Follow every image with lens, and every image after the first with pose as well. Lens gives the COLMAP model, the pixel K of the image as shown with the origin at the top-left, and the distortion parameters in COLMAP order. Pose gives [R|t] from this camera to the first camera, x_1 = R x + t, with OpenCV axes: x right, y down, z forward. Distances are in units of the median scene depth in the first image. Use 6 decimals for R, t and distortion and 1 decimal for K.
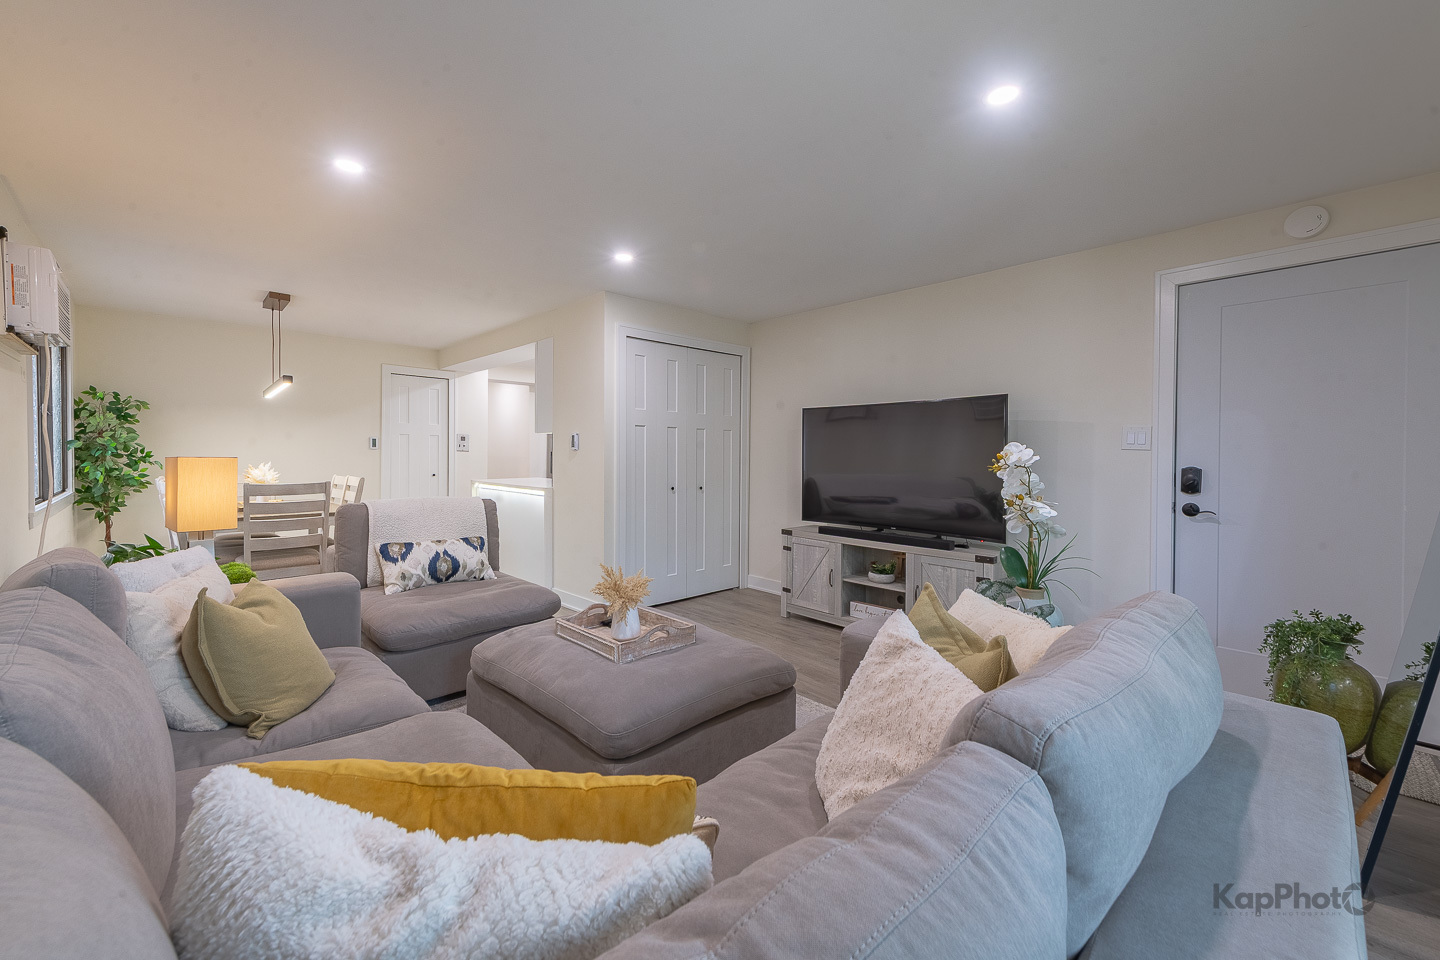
lens RADIAL K [[573.5, 0, 671.8], [0, 573.5, 466.4], [0, 0, 1]] dist [0.003779, -0.001830]
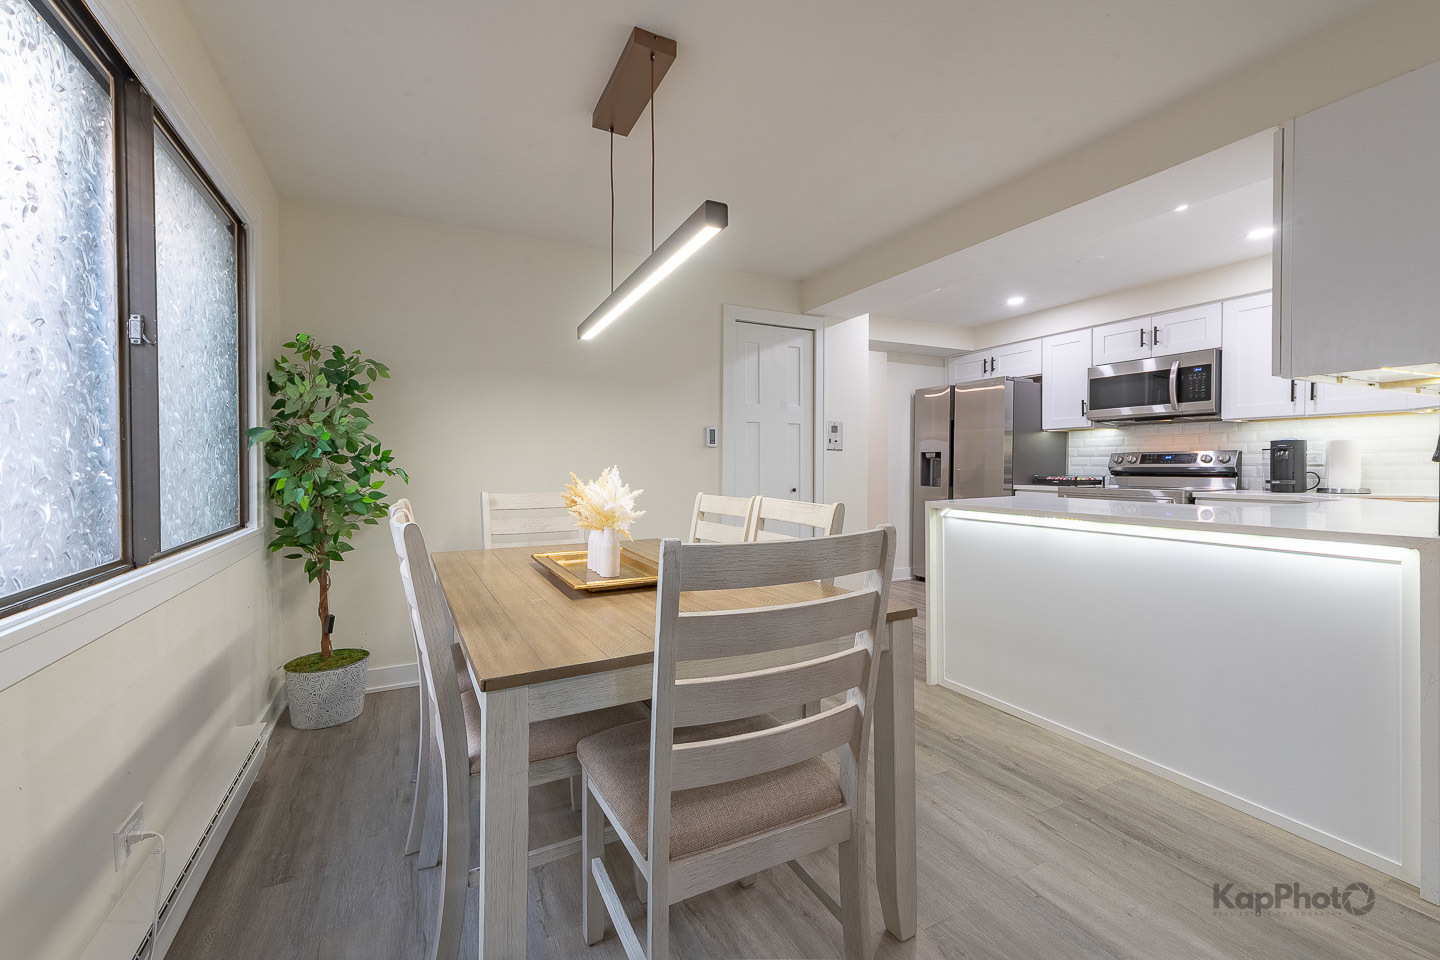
lens RADIAL K [[573.5, 0, 723.4], [0, 573.5, 470.0], [0, 0, 1]] dist [0.003779, -0.001830]
pose [[0.972263, -0.008157, -0.233749, -0.481243], [0.005594, 0.999917, -0.011626, 0.000588], [0.233825, 0.009996, 0.972227, 0.555356]]
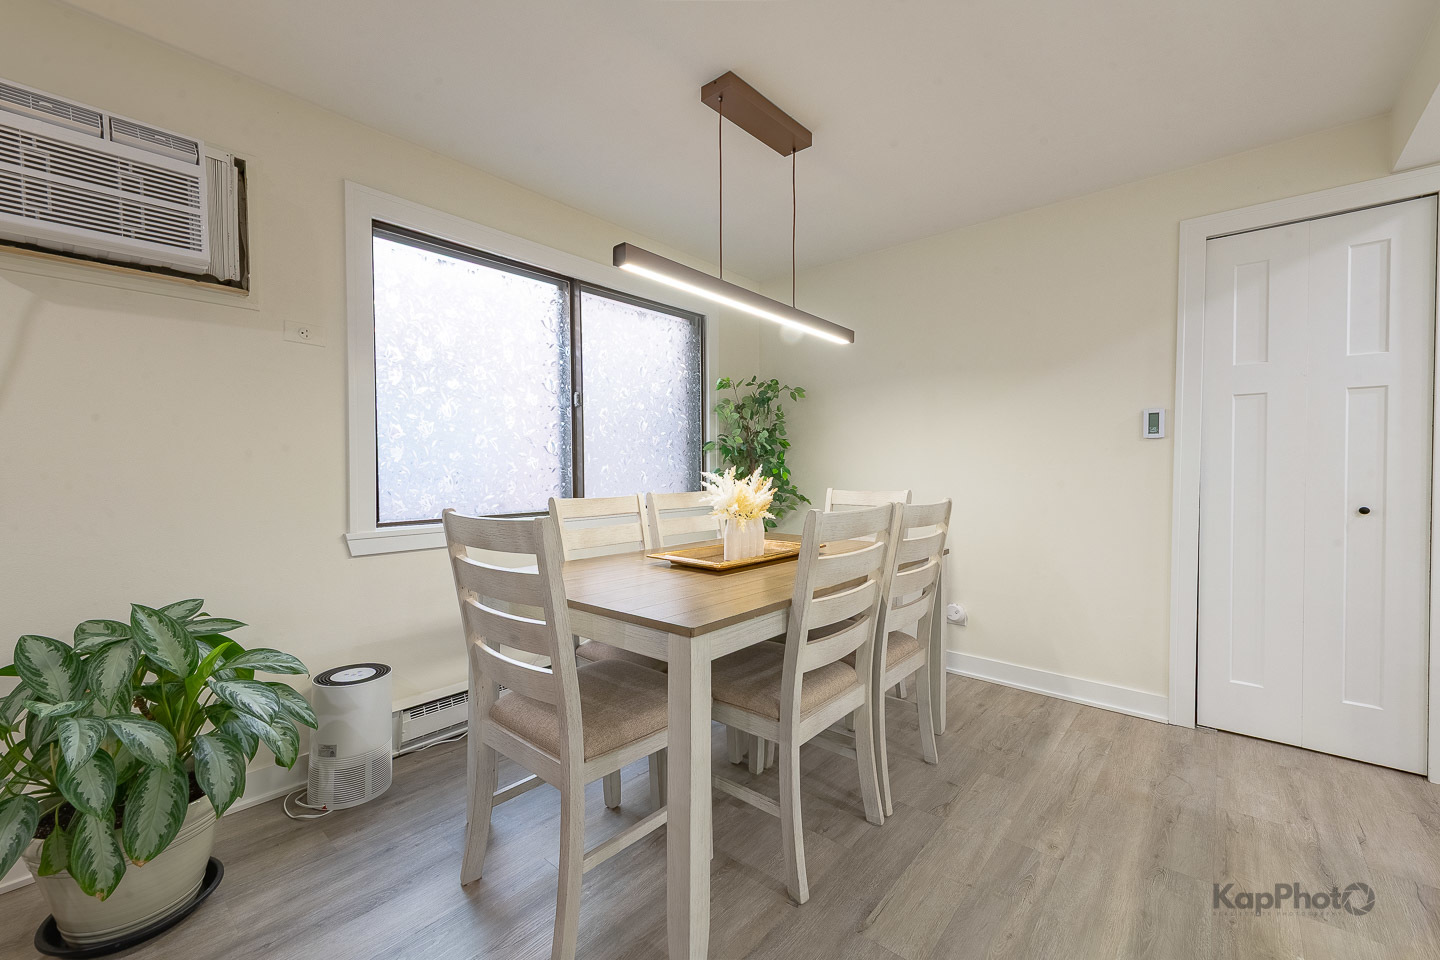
lens RADIAL K [[573.5, 0, 727.1], [0, 573.5, 478.1], [0, 0, 1]] dist [0.003779, -0.001830]
pose [[0.163118, 0.009647, -0.986559, -0.213491], [-0.015732, 0.999850, 0.007176, 0.000115], [0.986481, 0.014350, 0.163245, 0.827018]]
